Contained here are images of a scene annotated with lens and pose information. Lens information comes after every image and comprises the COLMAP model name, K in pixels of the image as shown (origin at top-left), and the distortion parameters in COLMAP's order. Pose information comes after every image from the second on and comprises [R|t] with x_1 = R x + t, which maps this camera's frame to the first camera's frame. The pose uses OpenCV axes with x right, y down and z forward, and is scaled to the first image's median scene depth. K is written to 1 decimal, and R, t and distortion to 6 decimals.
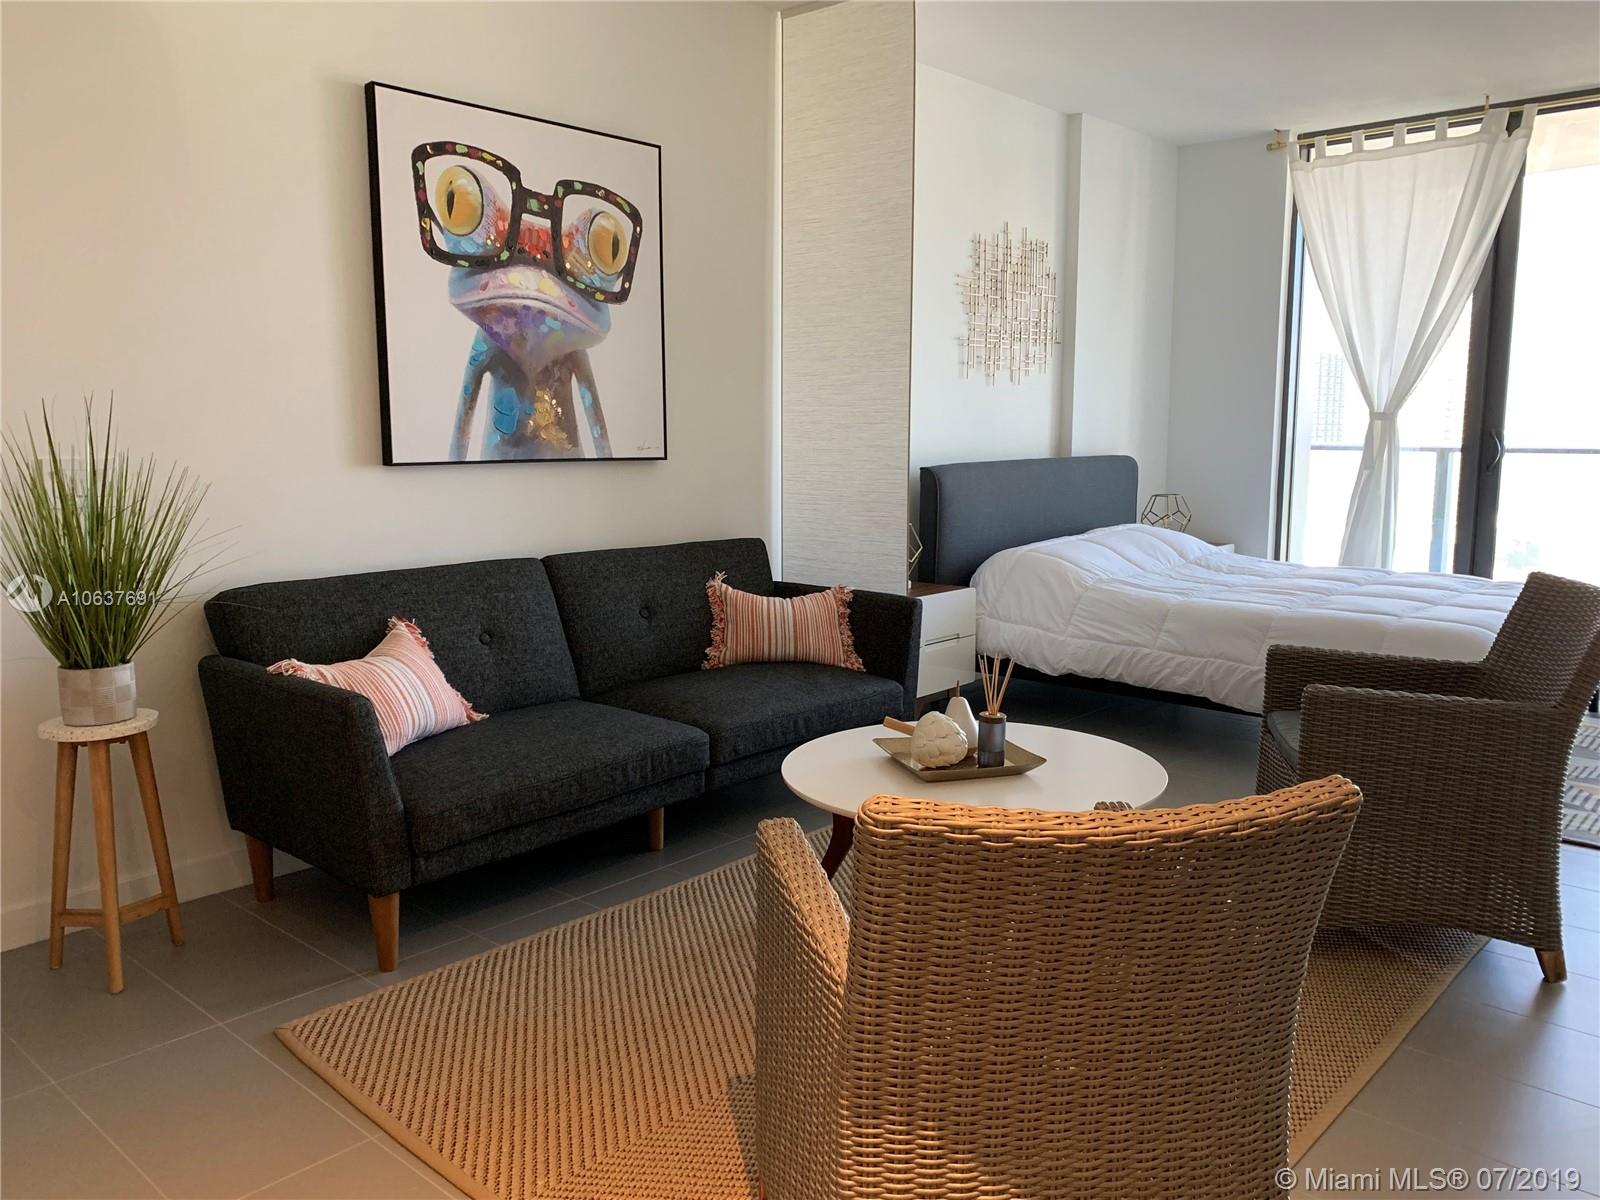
lens RADIAL K [[1232.4, 0, 800.0], [0, 1232.4, 600.0], [0, 0, 1]] dist [0.127750, -0.308406]
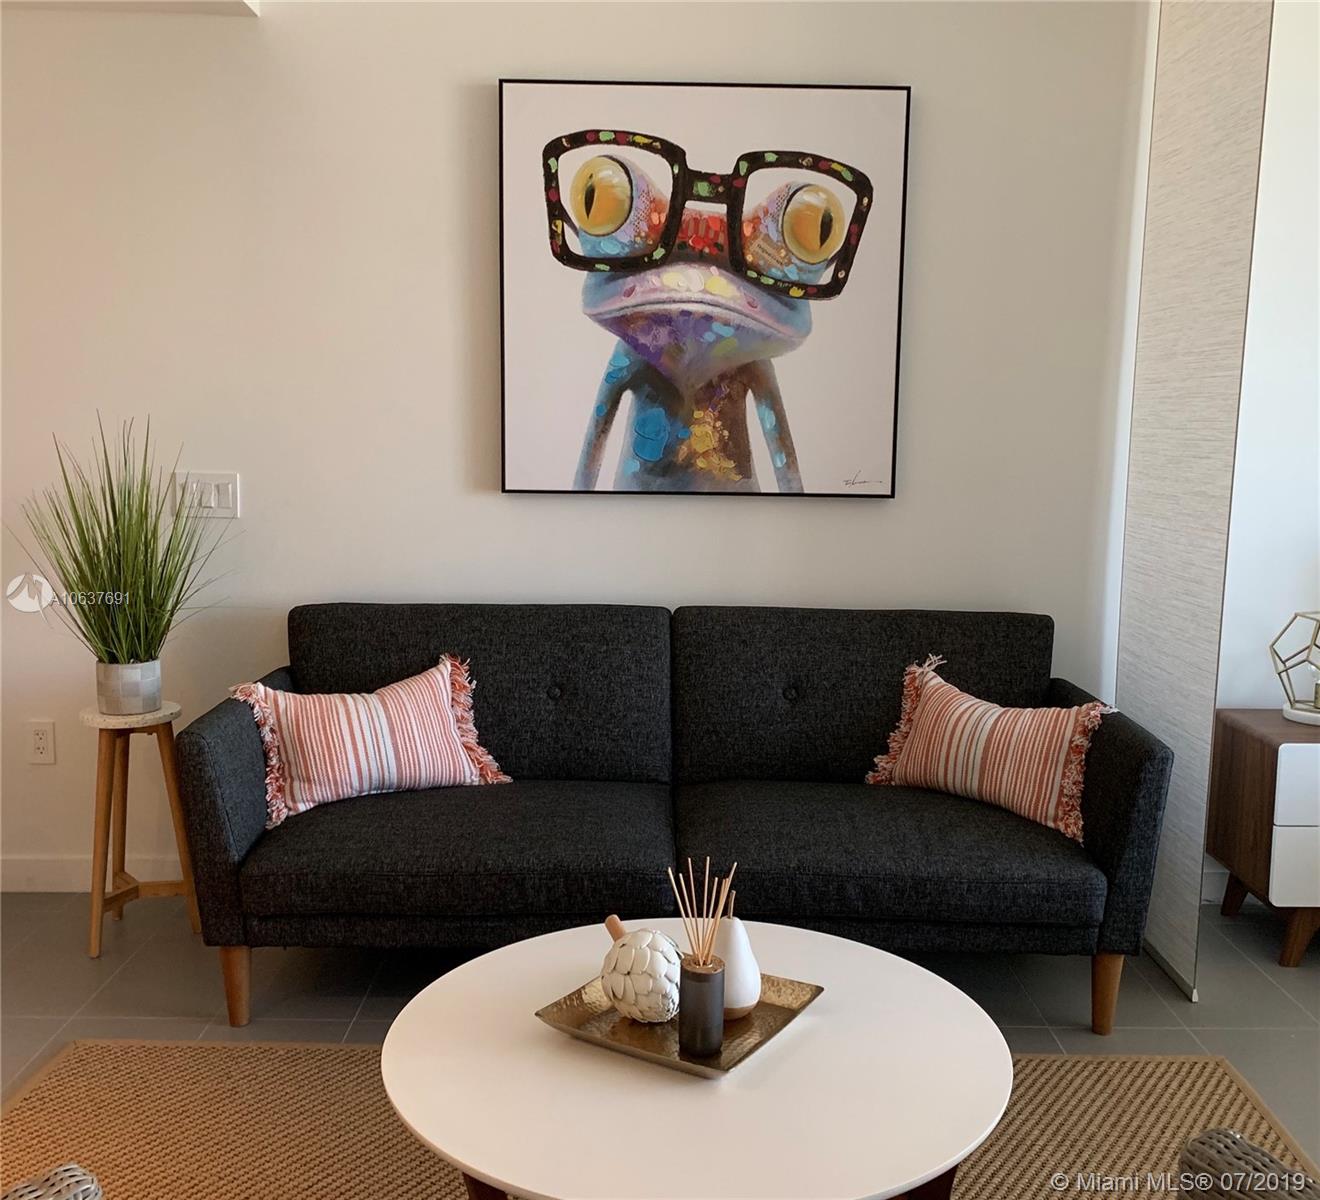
lens RADIAL K [[1236.7, 0, 659.9], [0, 1236.7, 582.2], [0, 0, 1]] dist [0.182238, -0.480736]
pose [[0.669988, 0.099577, -0.735663, 0.408714], [-0.120047, 0.992453, 0.025005, -0.072544], [0.732601, 0.071561, 0.676886, 0.427376]]
